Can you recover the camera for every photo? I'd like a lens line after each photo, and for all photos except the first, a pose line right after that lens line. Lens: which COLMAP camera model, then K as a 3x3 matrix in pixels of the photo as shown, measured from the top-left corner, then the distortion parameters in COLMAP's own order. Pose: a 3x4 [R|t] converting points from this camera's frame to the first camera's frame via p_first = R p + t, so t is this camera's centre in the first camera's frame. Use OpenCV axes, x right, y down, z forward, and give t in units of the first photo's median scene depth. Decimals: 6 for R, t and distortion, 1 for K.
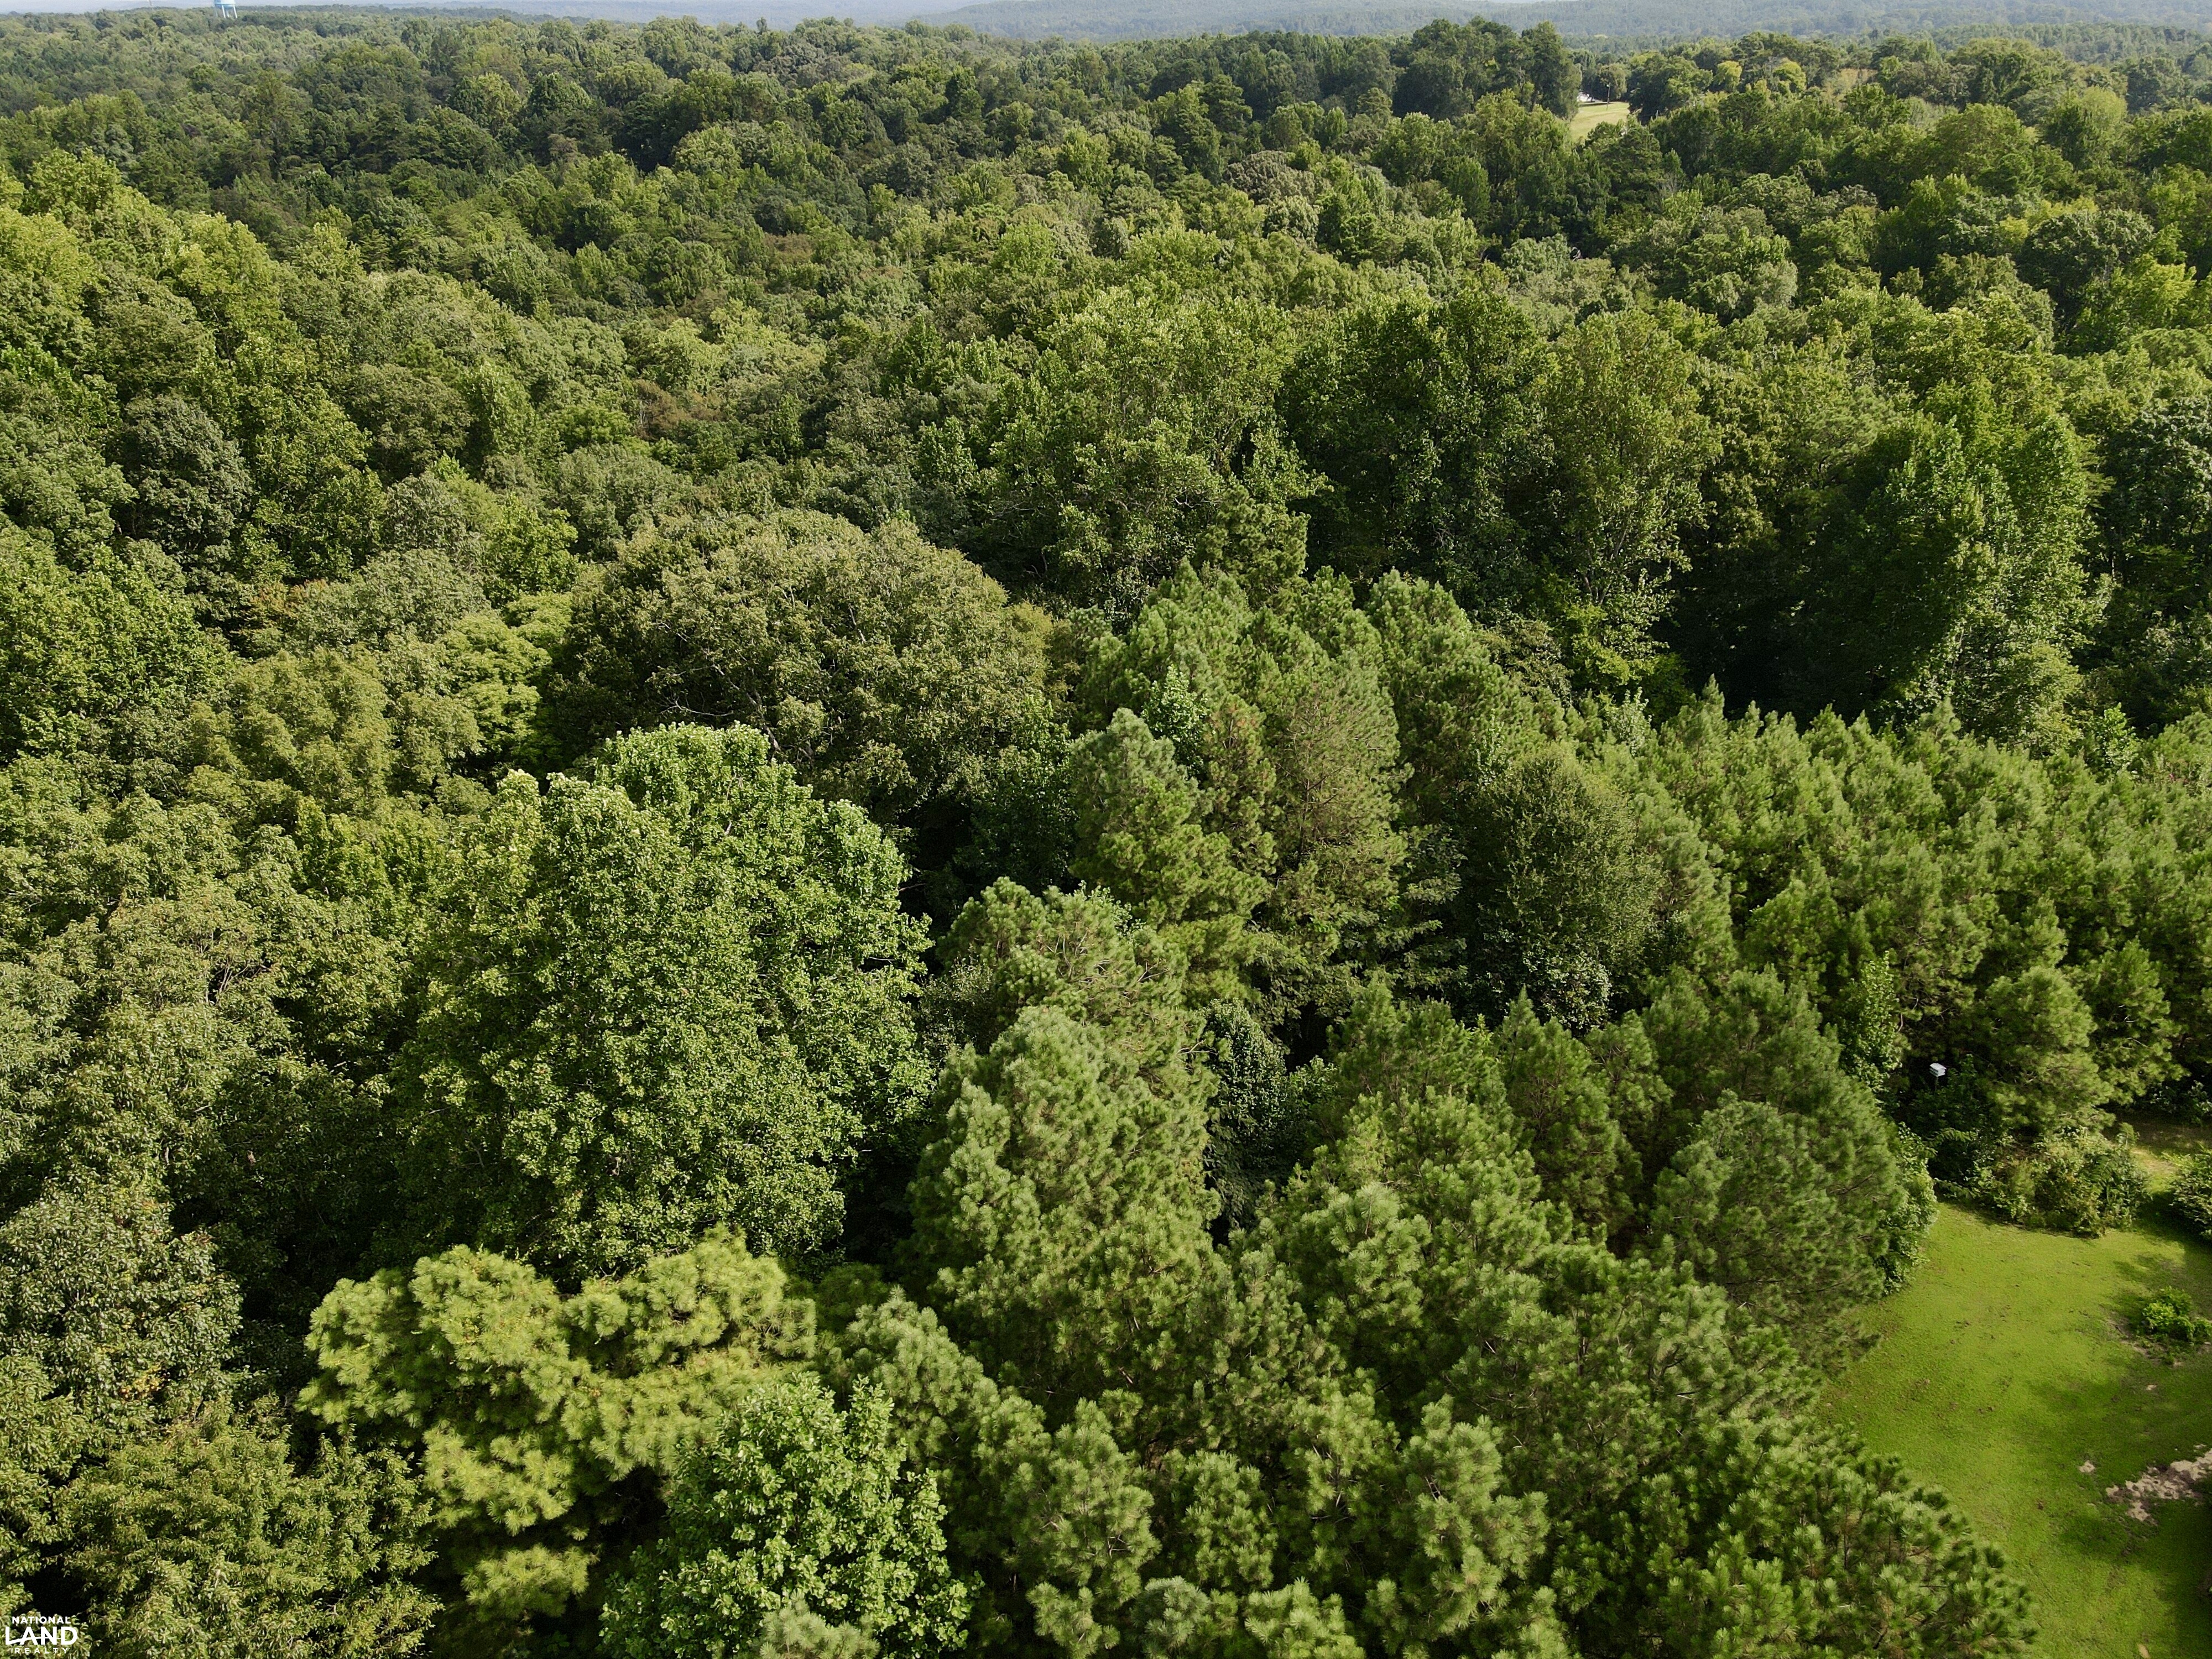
lens RADIAL K [[1629.9, 0, 1125.9], [0, 1629.9, 832.6], [0, 0, 1]] dist [0.015098, 0.002212]
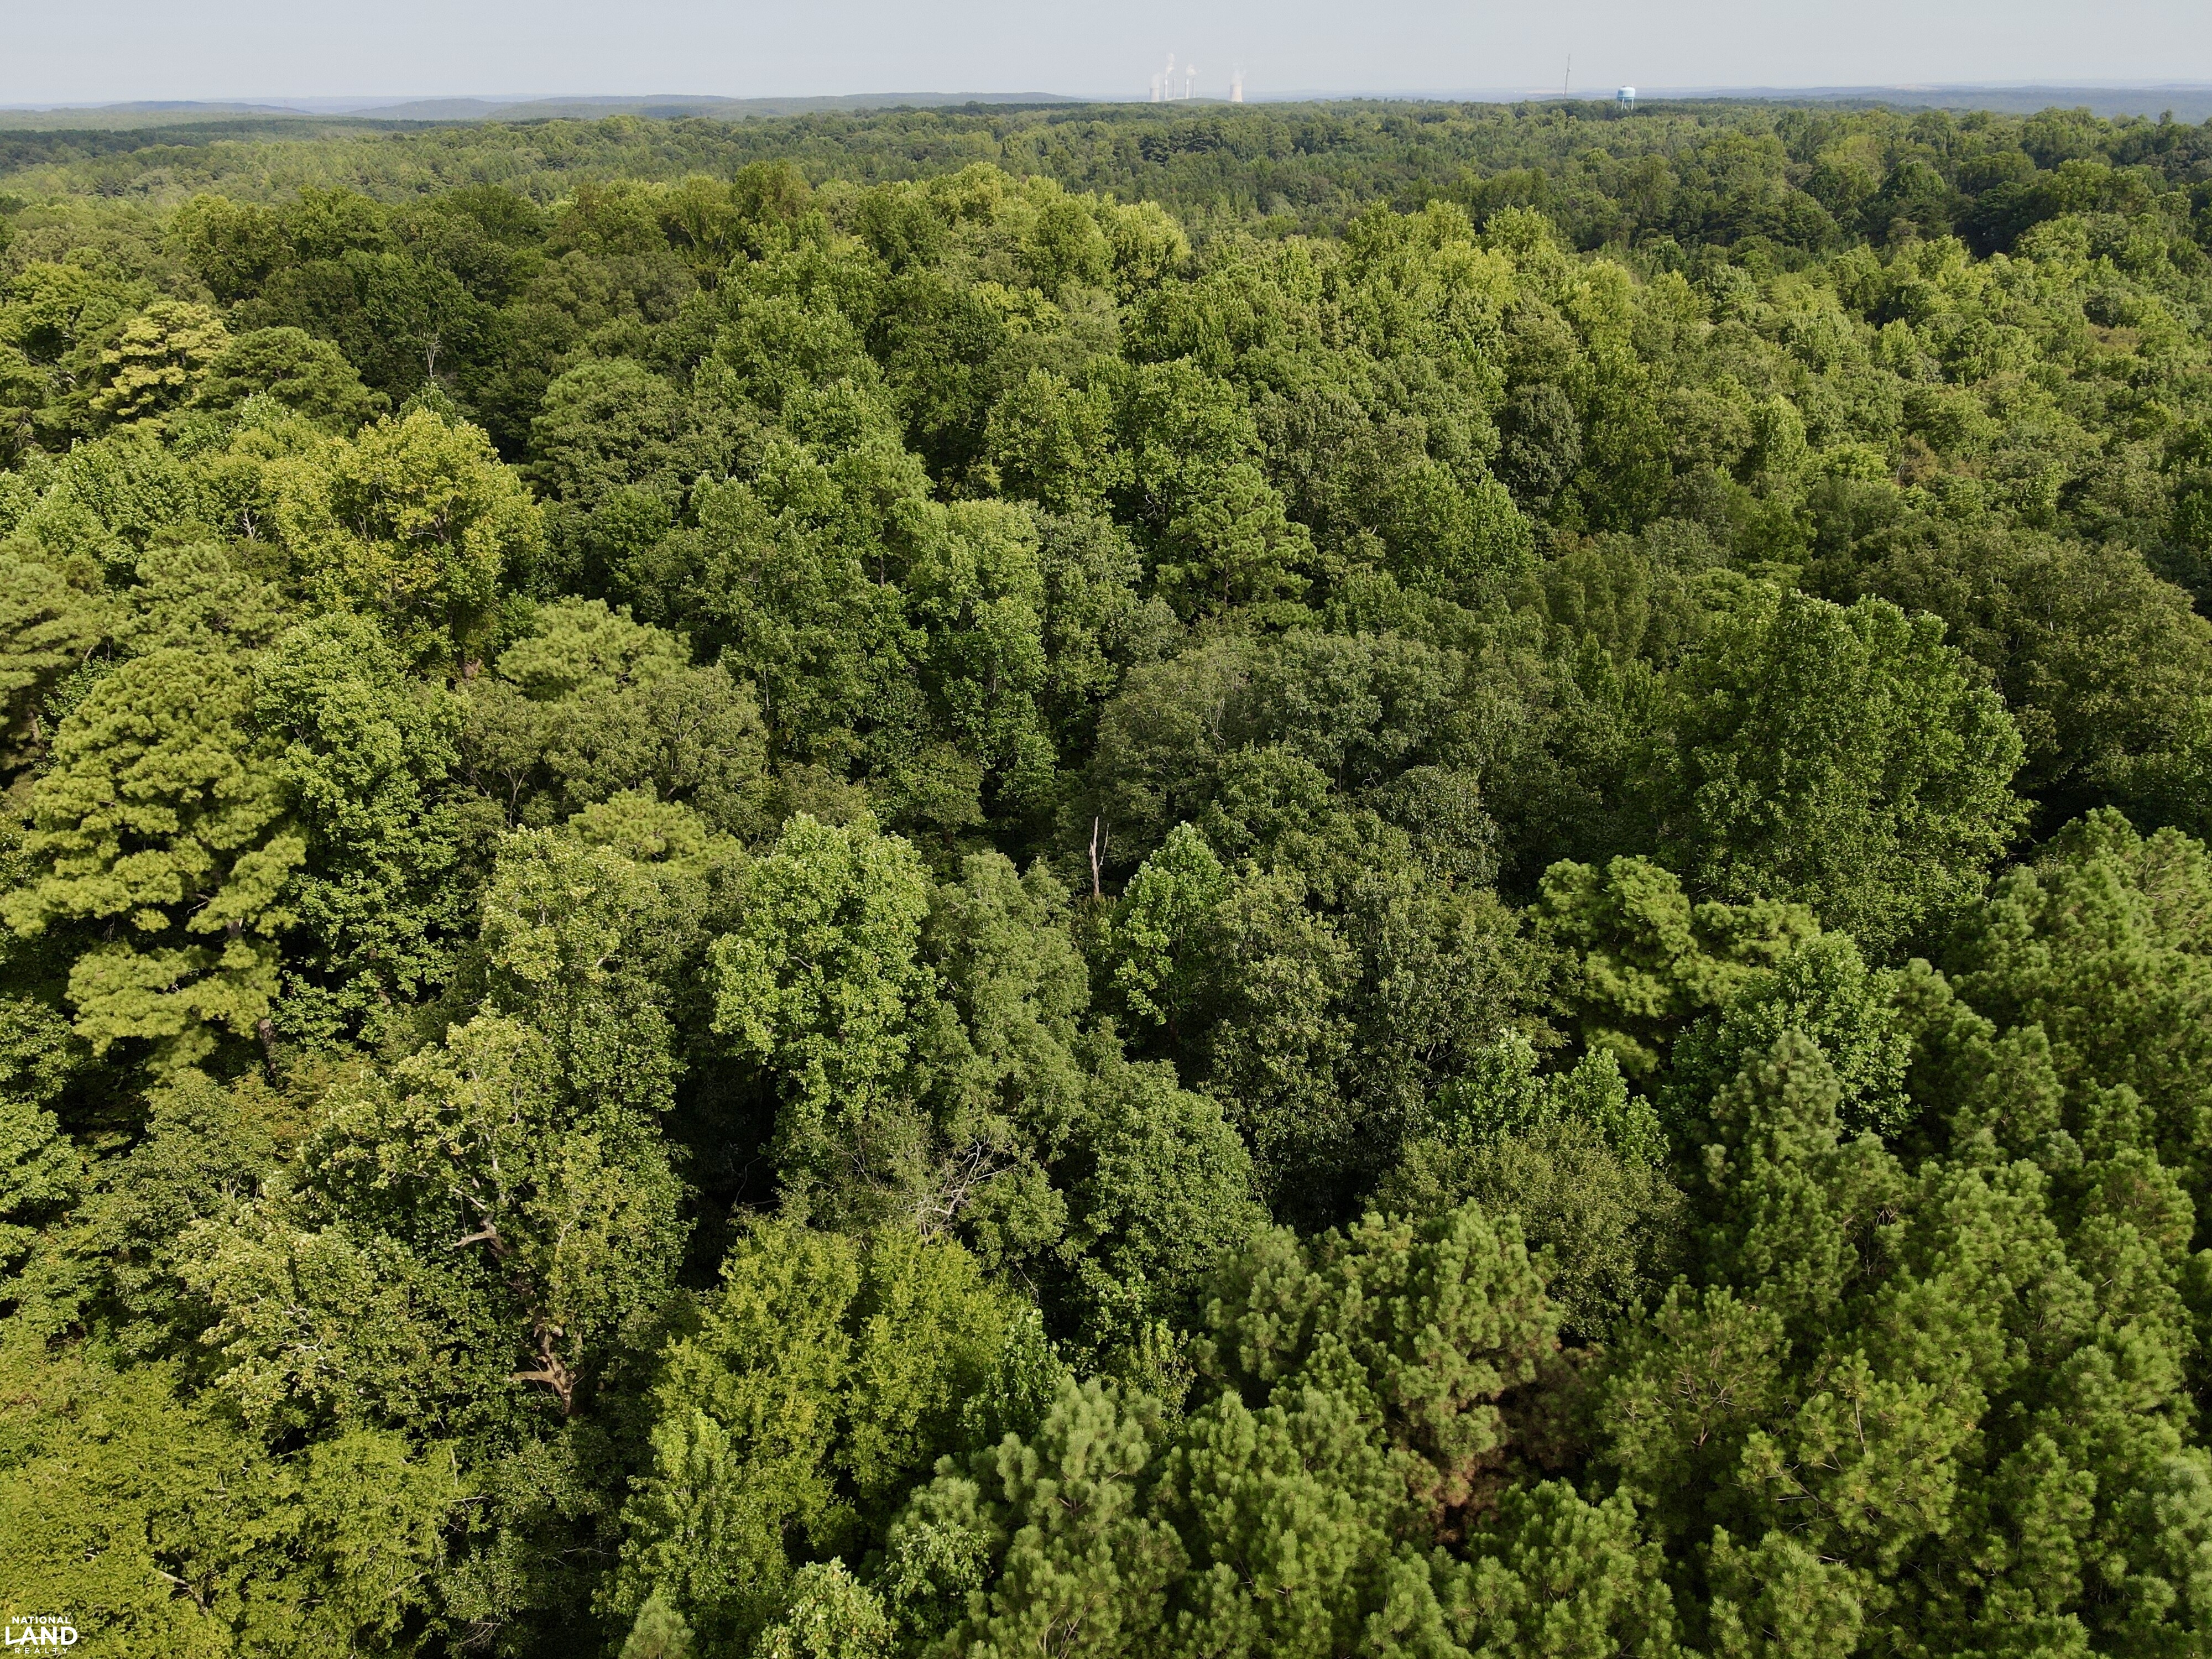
lens RADIAL K [[1629.9, 0, 1107.0], [0, 1629.9, 840.2], [0, 0, 1]] dist [0.015098, 0.002212]
pose [[0.743628, 0.280790, -0.606774, 0.049649], [-0.305716, 0.949908, 0.064910, 0.086067], [0.594605, 0.137232, 0.792220, -0.170770]]
